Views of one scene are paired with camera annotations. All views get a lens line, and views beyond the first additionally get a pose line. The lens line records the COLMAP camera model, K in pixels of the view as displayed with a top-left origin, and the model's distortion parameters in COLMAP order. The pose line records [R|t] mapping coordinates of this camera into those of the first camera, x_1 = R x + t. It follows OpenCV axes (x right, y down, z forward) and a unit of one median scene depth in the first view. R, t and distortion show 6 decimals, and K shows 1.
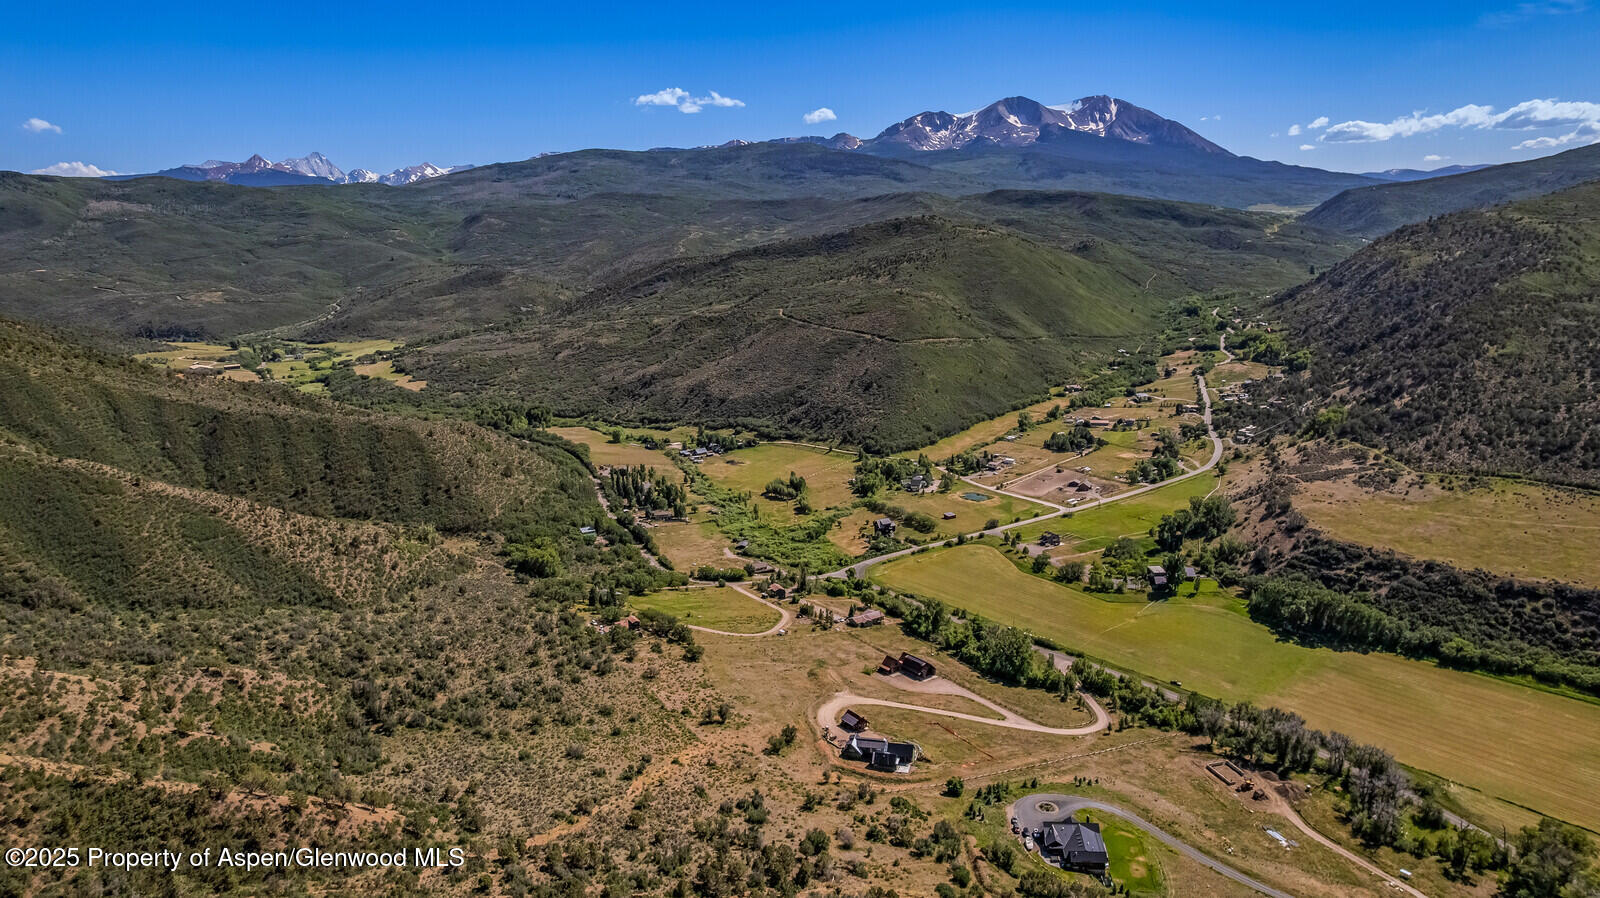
lens RADIAL K [[1041.5, 0, 798.3], [0, 1041.5, 448.8], [0, 0, 1]] dist [-0.065287, 0.046093]
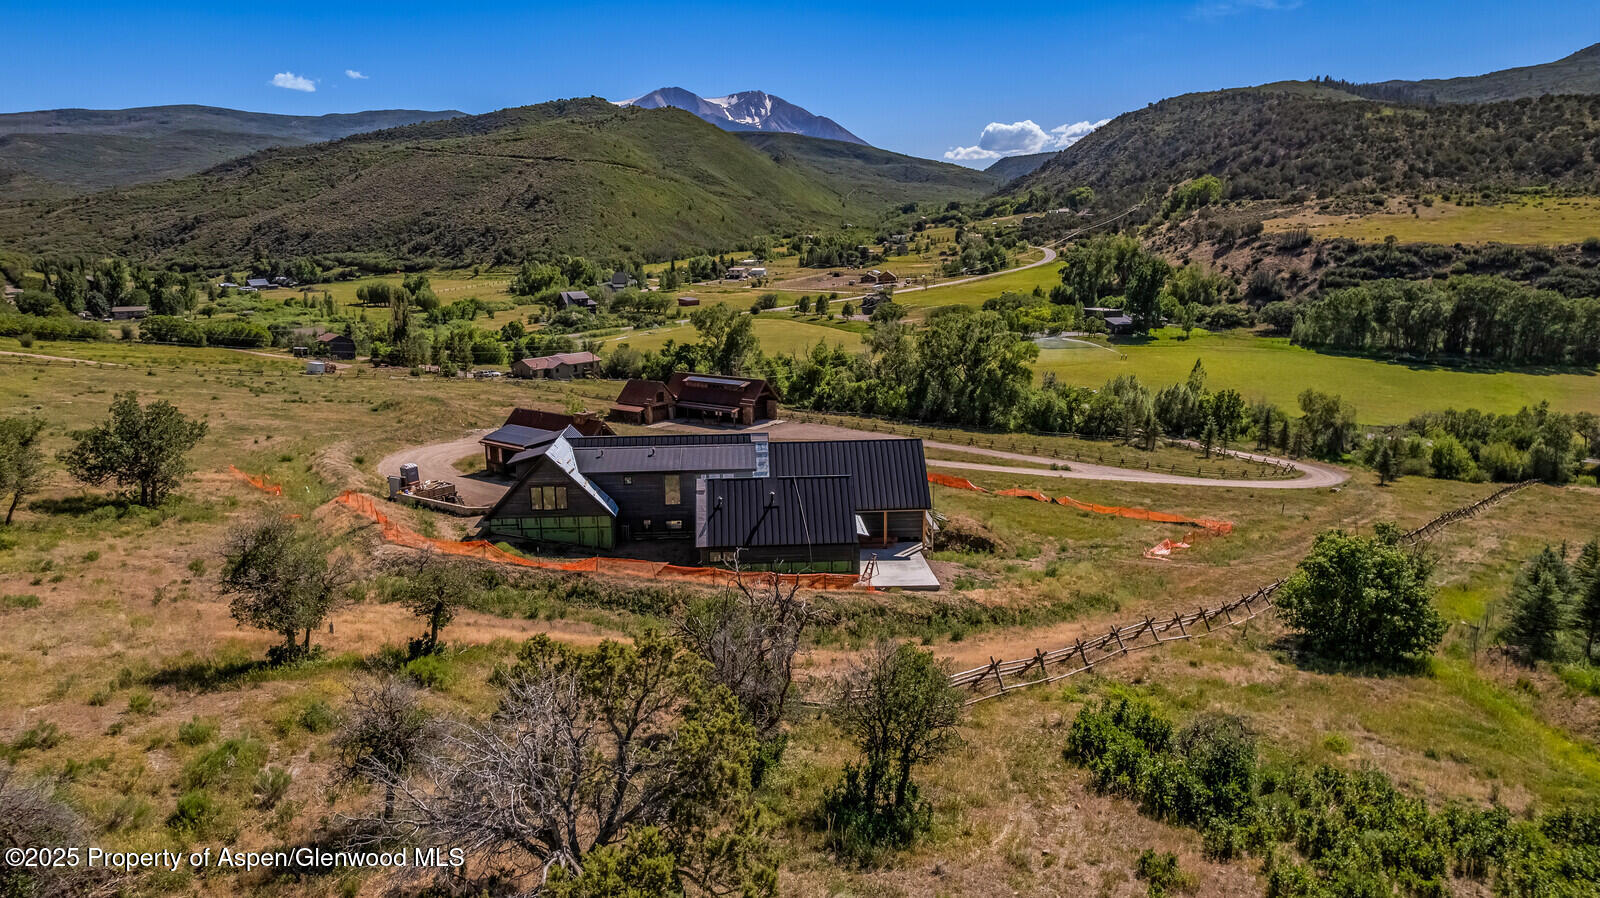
lens RADIAL K [[1041.5, 0, 798.3], [0, 1041.5, 448.8], [0, 0, 1]] dist [-0.065287, 0.046093]
pose [[0.948743, -0.040088, 0.313496, 0.012249], [0.042058, 0.999115, 0.000477, 0.091713], [-0.313238, 0.012733, 0.949589, 0.270180]]
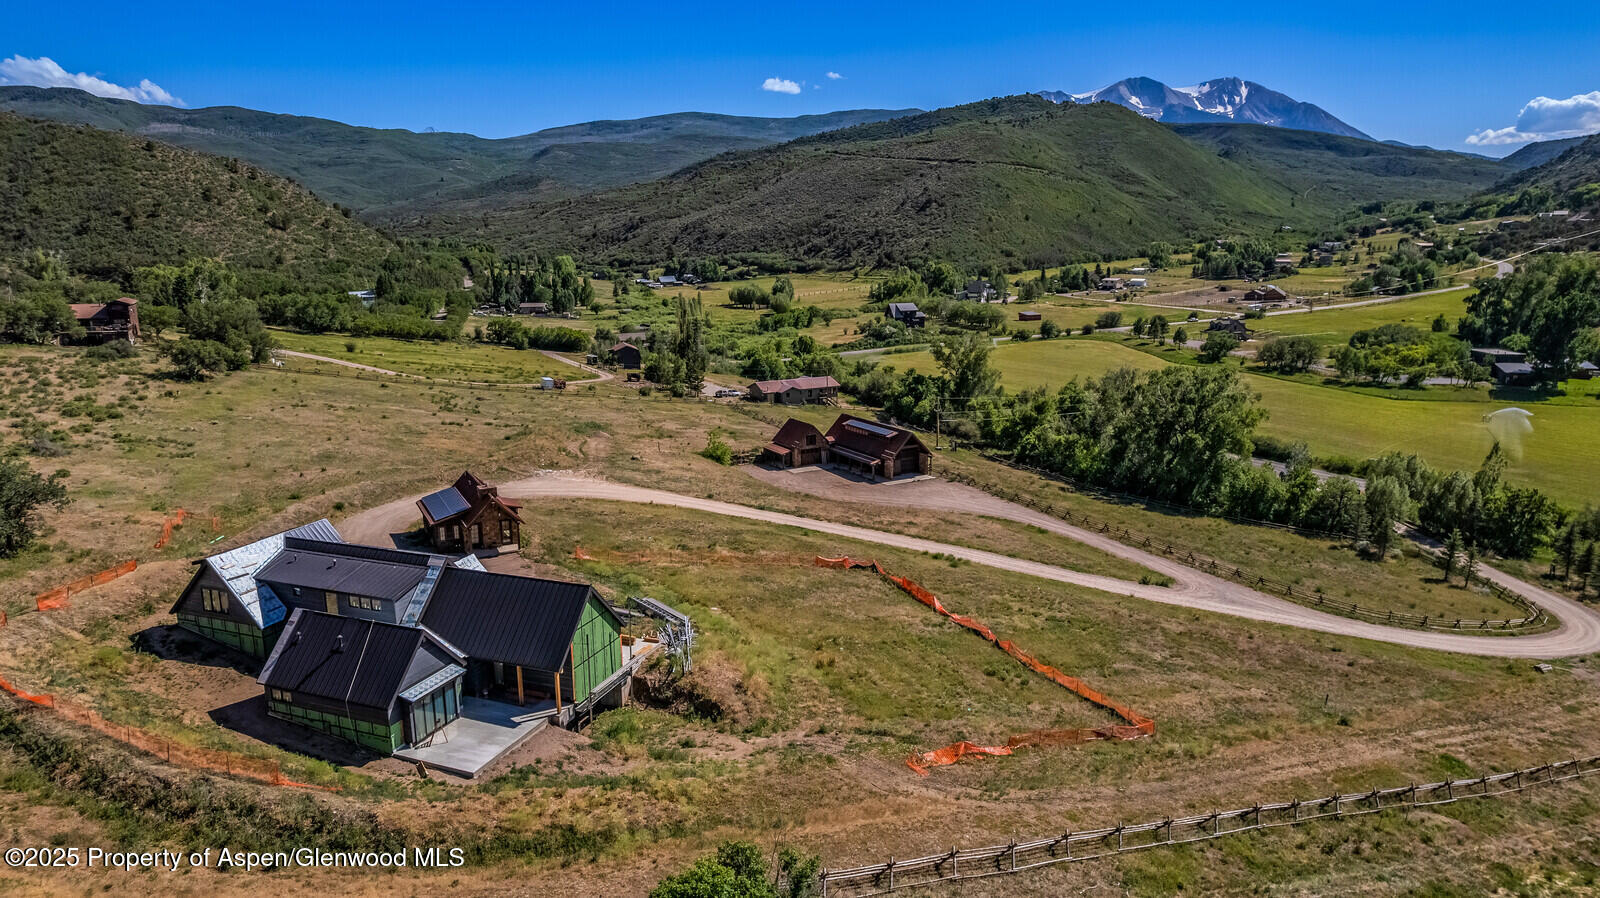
lens RADIAL K [[1041.5, 0, 798.3], [0, 1041.5, 448.8], [0, 0, 1]] dist [-0.065287, 0.046093]
pose [[0.994411, 0.046311, -0.094881, 0.049258], [-0.045898, 0.998925, 0.006537, 0.084520], [0.095082, -0.002146, 0.995467, 0.274174]]
